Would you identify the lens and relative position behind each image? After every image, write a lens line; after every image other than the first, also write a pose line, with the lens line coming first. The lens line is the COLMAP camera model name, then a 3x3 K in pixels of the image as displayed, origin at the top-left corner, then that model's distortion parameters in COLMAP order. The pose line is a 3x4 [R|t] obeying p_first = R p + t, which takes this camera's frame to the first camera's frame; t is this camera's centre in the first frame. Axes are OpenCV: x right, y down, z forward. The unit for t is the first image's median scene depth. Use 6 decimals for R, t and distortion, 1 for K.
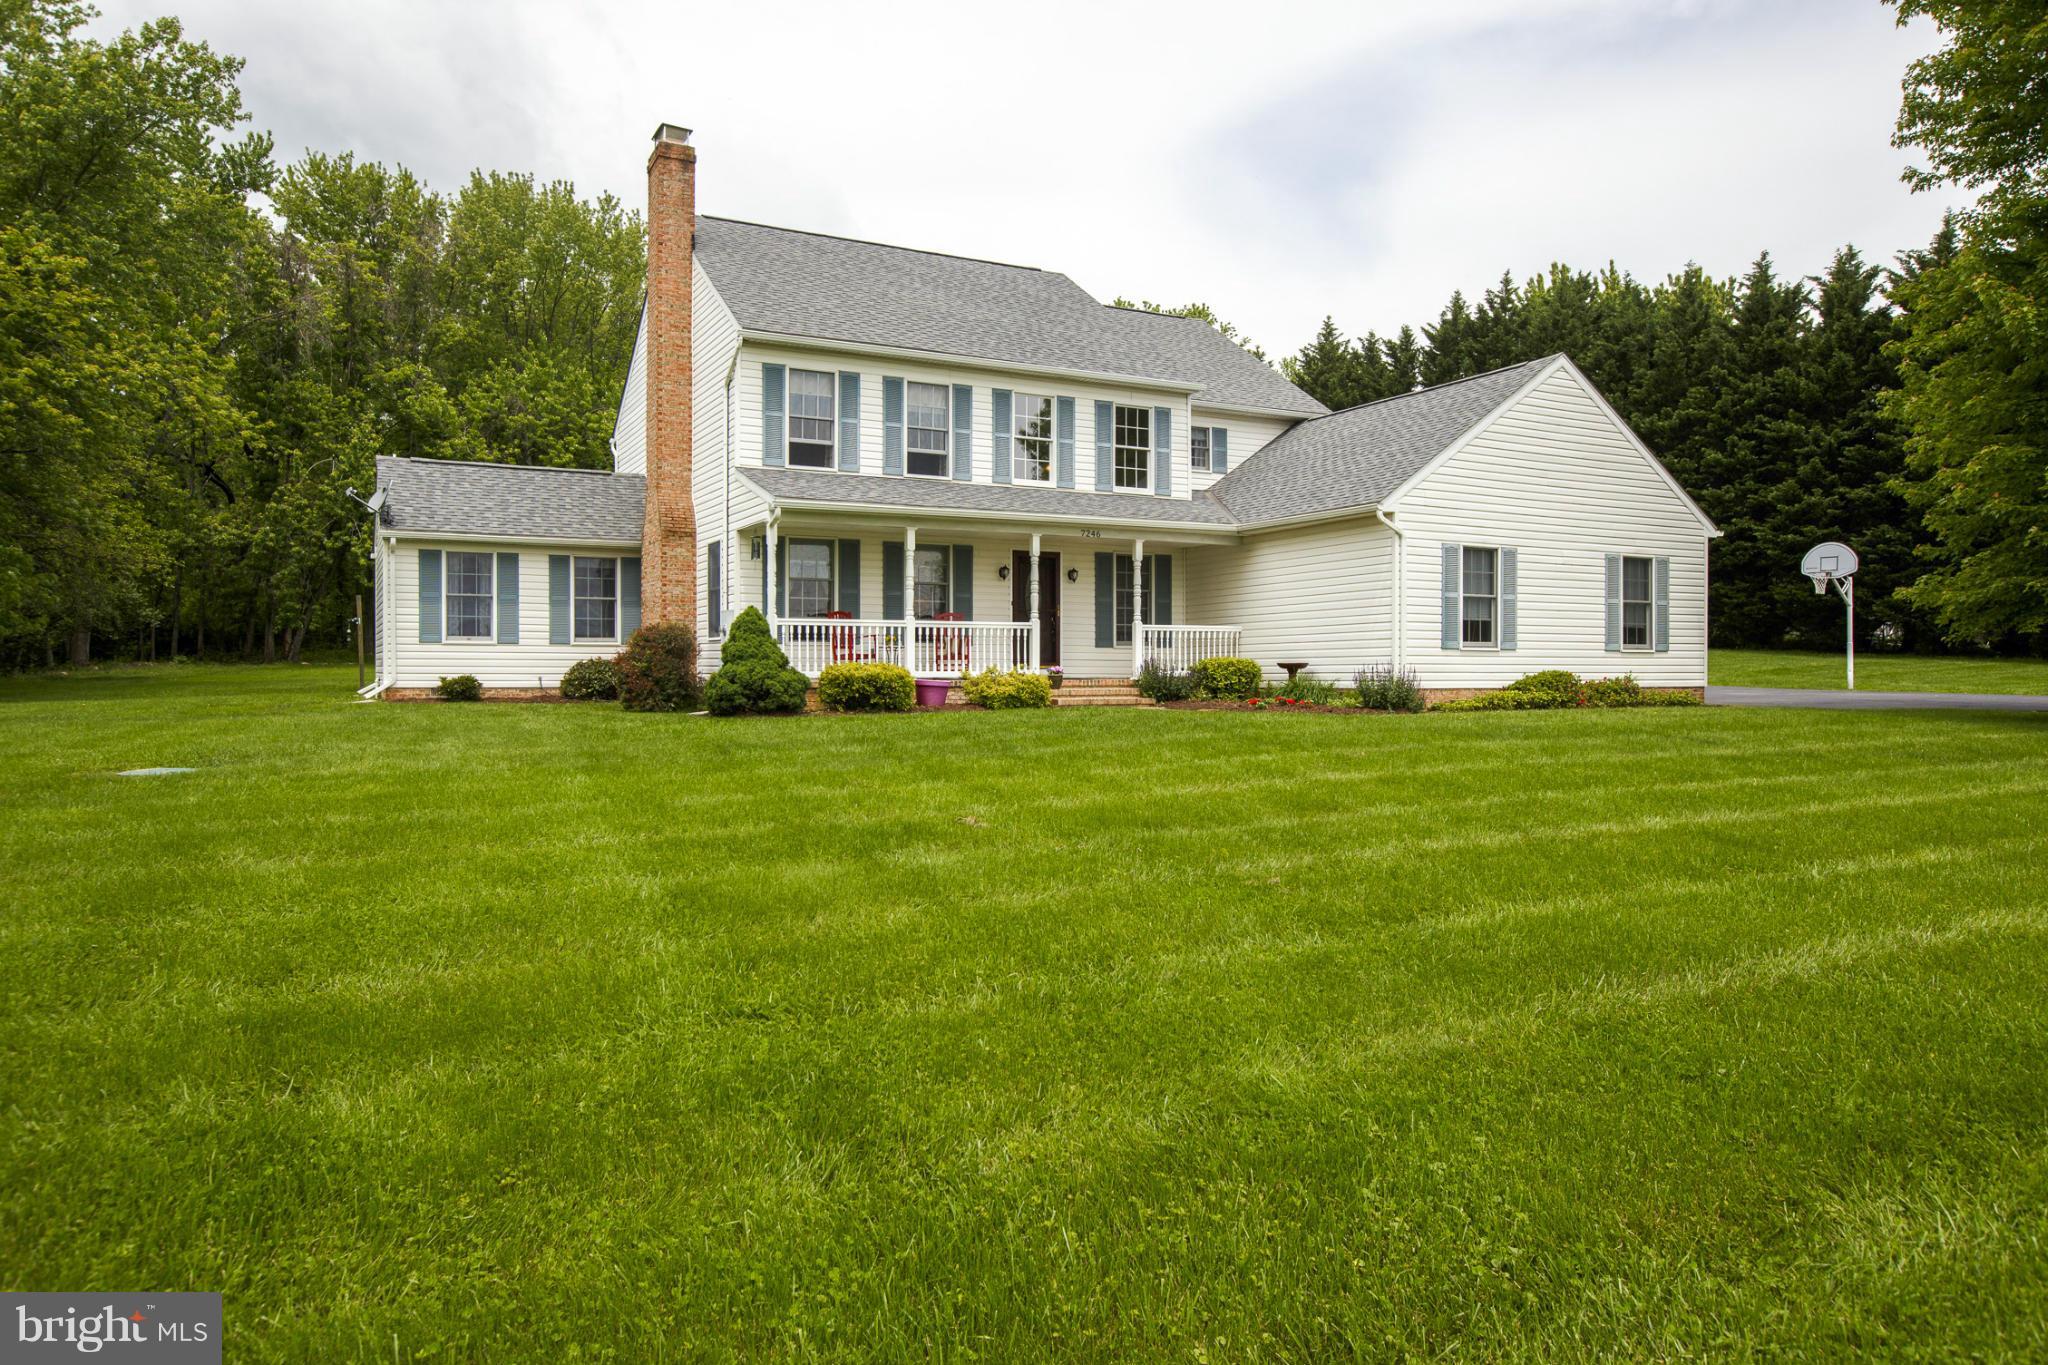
lens RADIAL K [[1254.6, 0, 1024.0], [0, 1254.6, 682.5], [0, 0, 1]] dist [-0.018330, 0.001457]
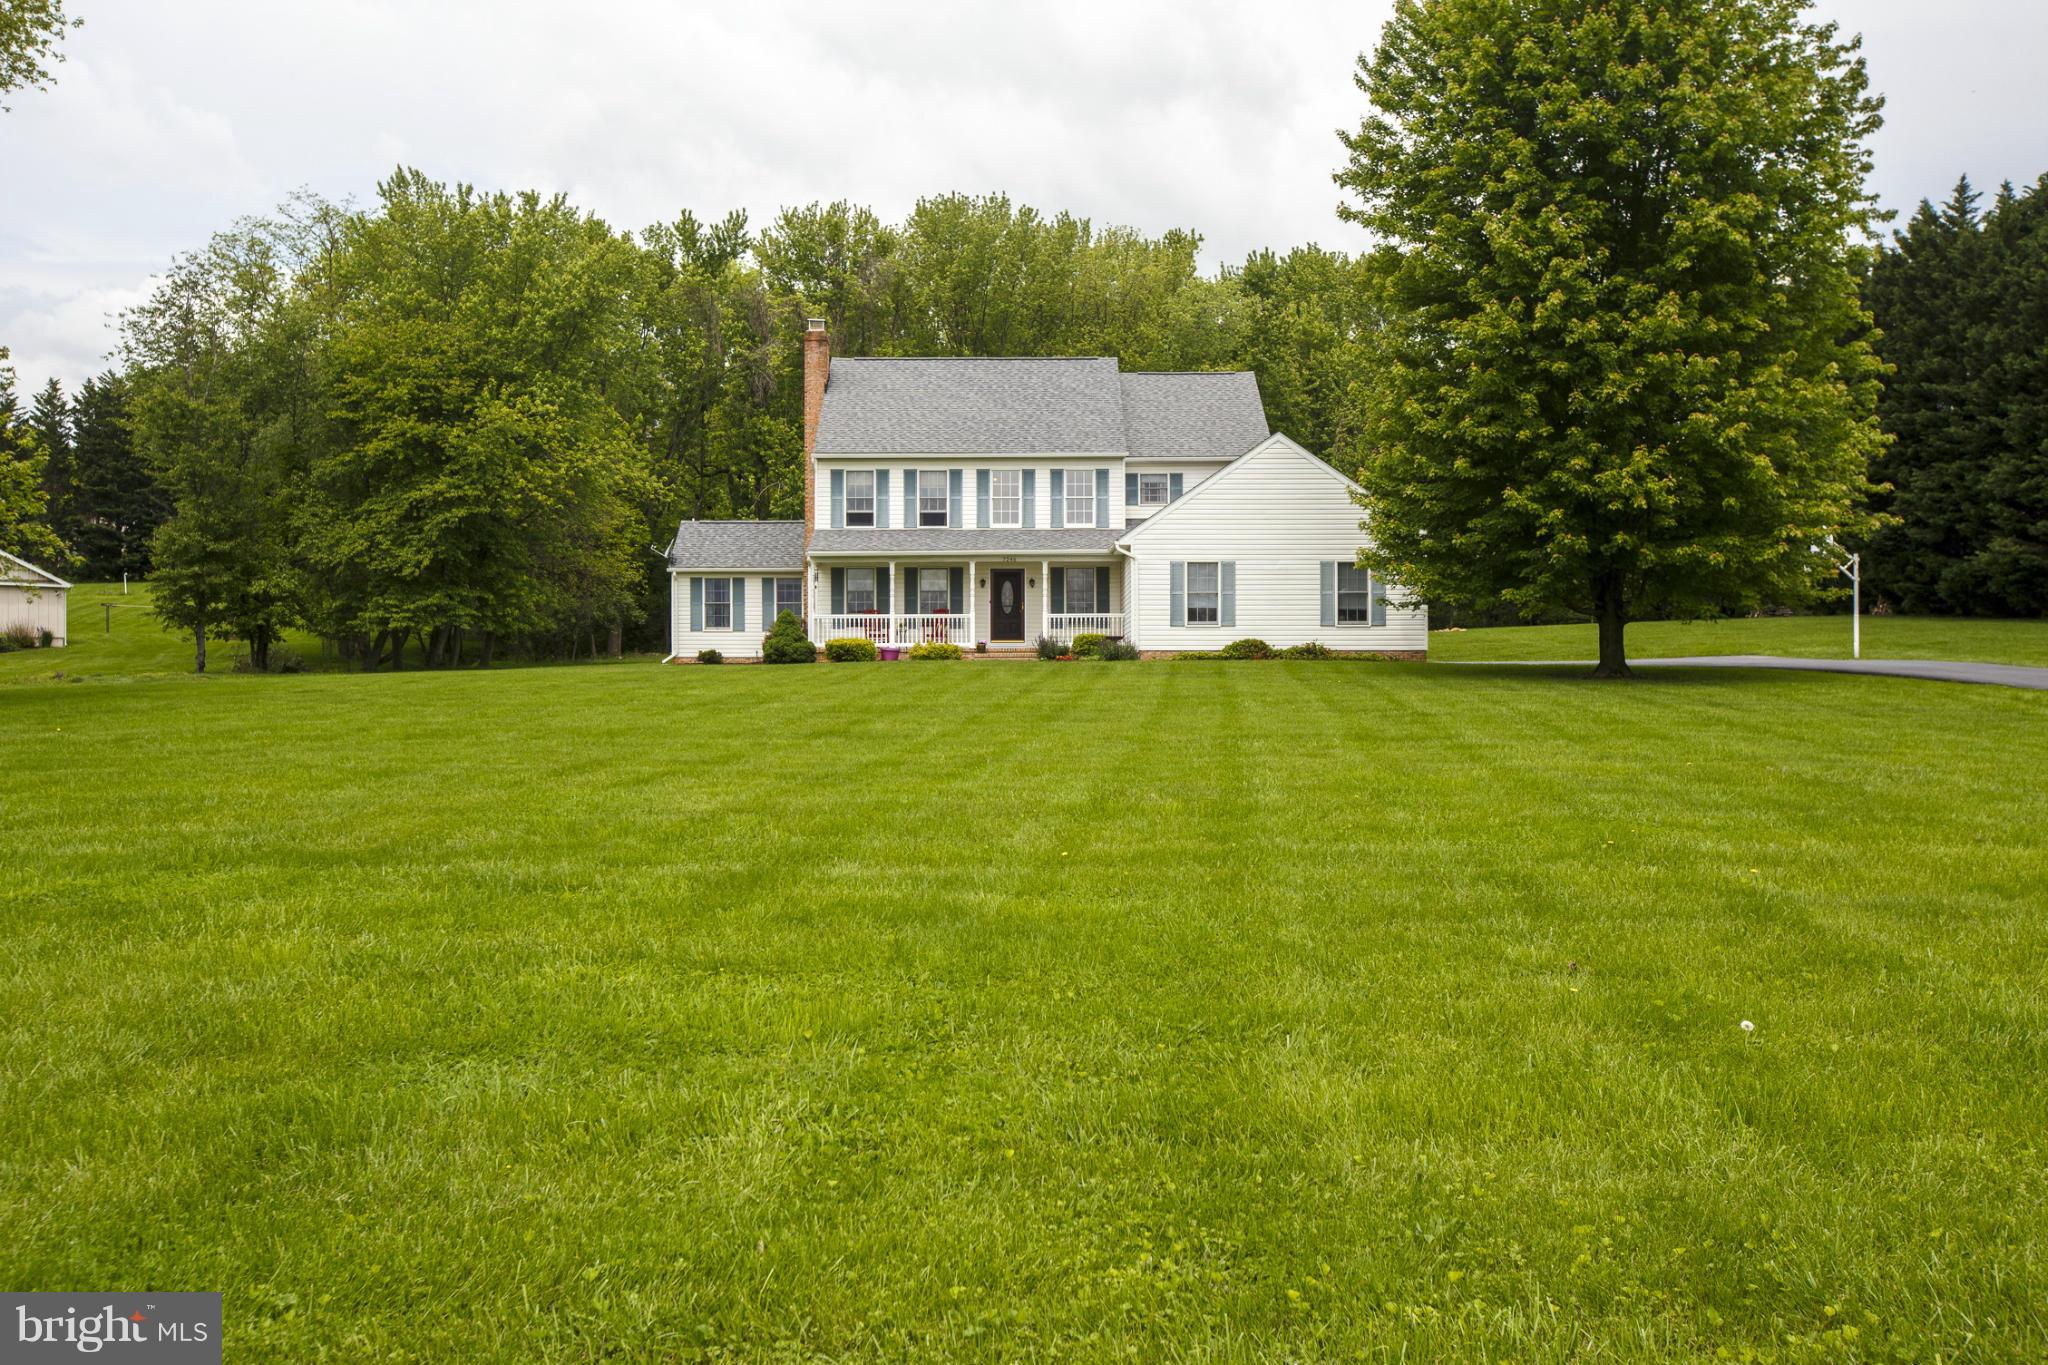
lens RADIAL K [[1794.6, 0, 1024.0], [0, 1794.6, 682.5], [0, 0, 1]] dist [0.034056, -0.000182]
pose [[0.885677, 0.000817, -0.464301, 1.143179], [-0.004542, 0.999966, -0.006904, 0.058130], [0.464280, 0.008223, 0.885650, -1.055146]]
